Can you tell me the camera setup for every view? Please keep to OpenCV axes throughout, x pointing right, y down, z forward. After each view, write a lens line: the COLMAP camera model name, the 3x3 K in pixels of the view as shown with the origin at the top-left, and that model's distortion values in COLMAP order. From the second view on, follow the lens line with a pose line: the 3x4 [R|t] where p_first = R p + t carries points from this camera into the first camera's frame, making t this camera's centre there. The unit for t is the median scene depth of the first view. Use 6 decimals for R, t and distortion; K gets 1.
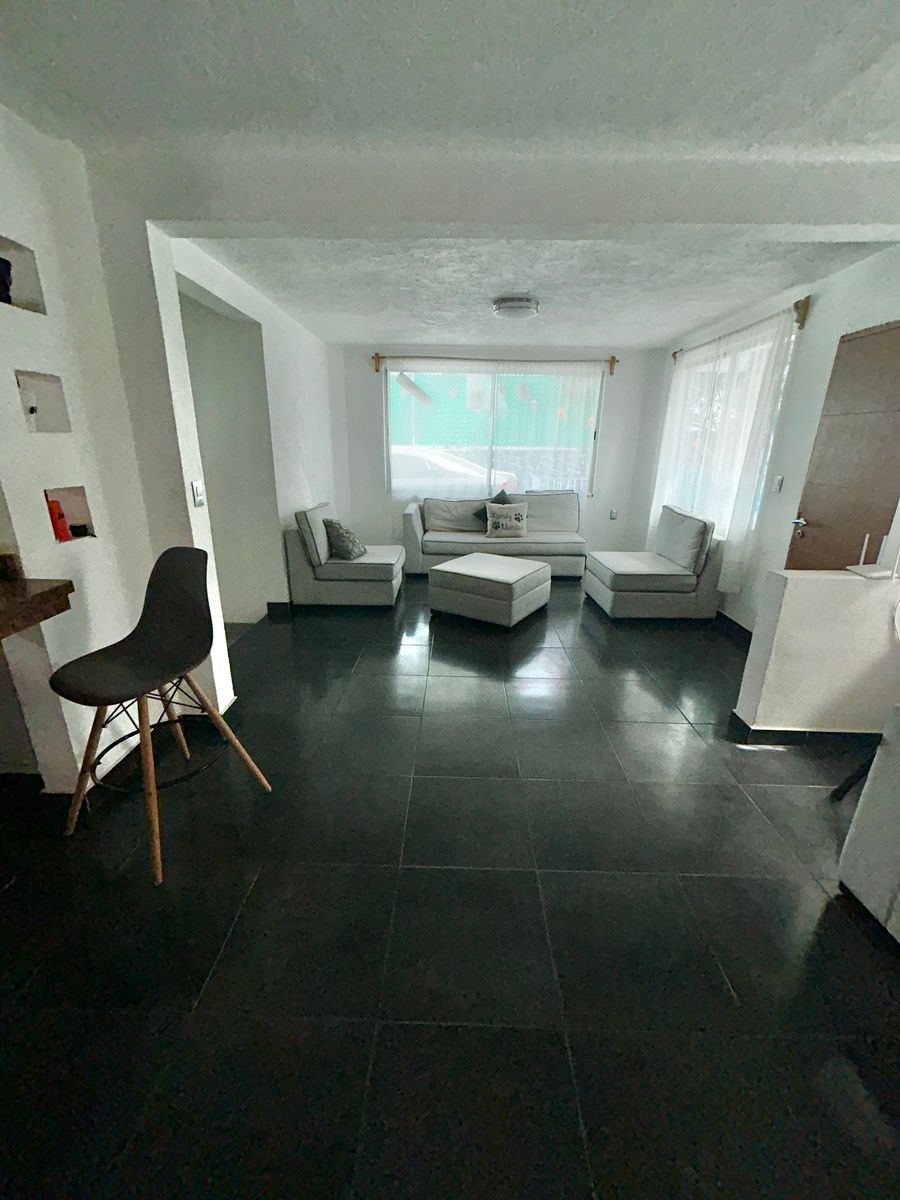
lens RADIAL K [[484.0, 0, 449.1], [0, 484.0, 597.4], [0, 0, 1]] dist [0.000751, 0.000179]
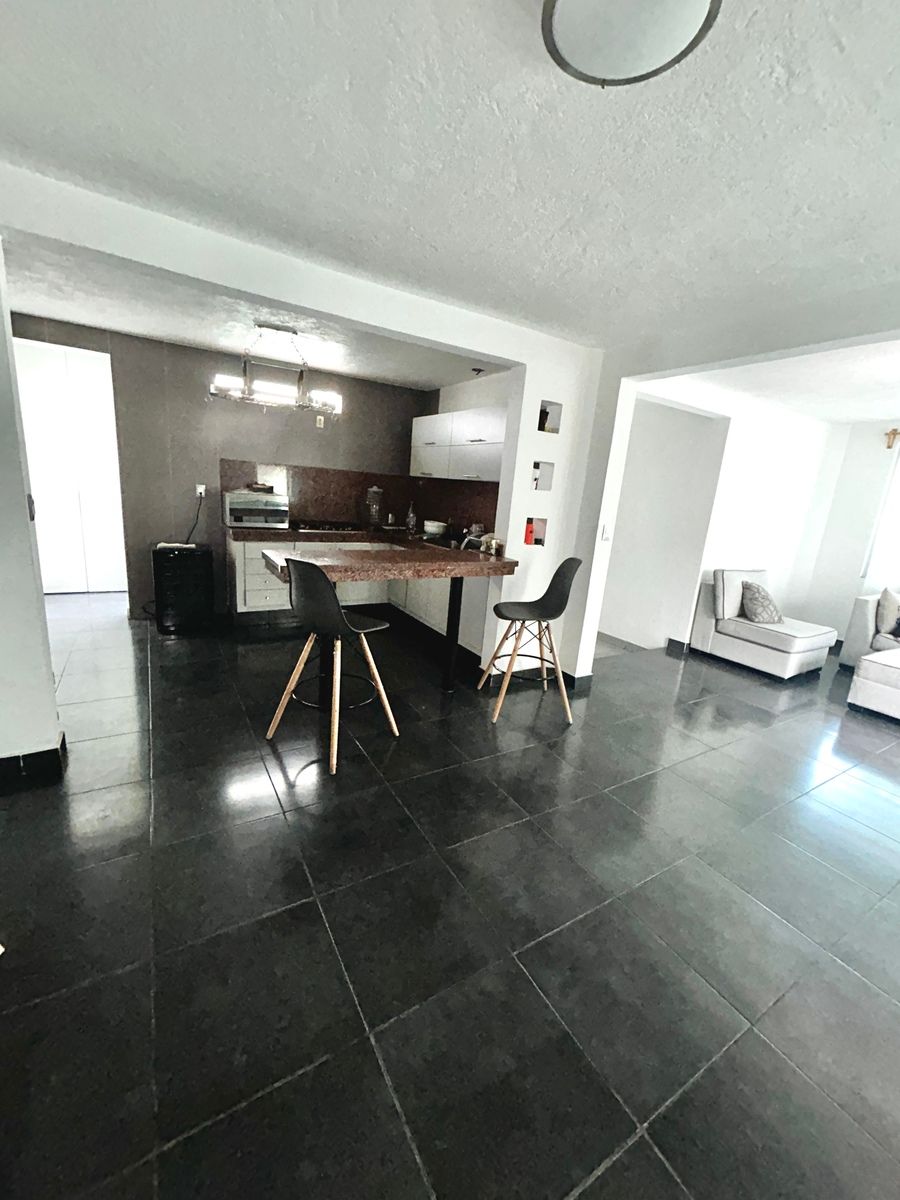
lens RADIAL K [[484.0, 0, 451.5], [0, 484.0, 601.5], [0, 0, 1]] dist [0.000751, 0.000179]
pose [[0.533680, 0.223515, -0.815614, 0.594645], [-0.329074, 0.943316, 0.043189, 0.103369], [0.779035, 0.245348, 0.576982, -0.266987]]
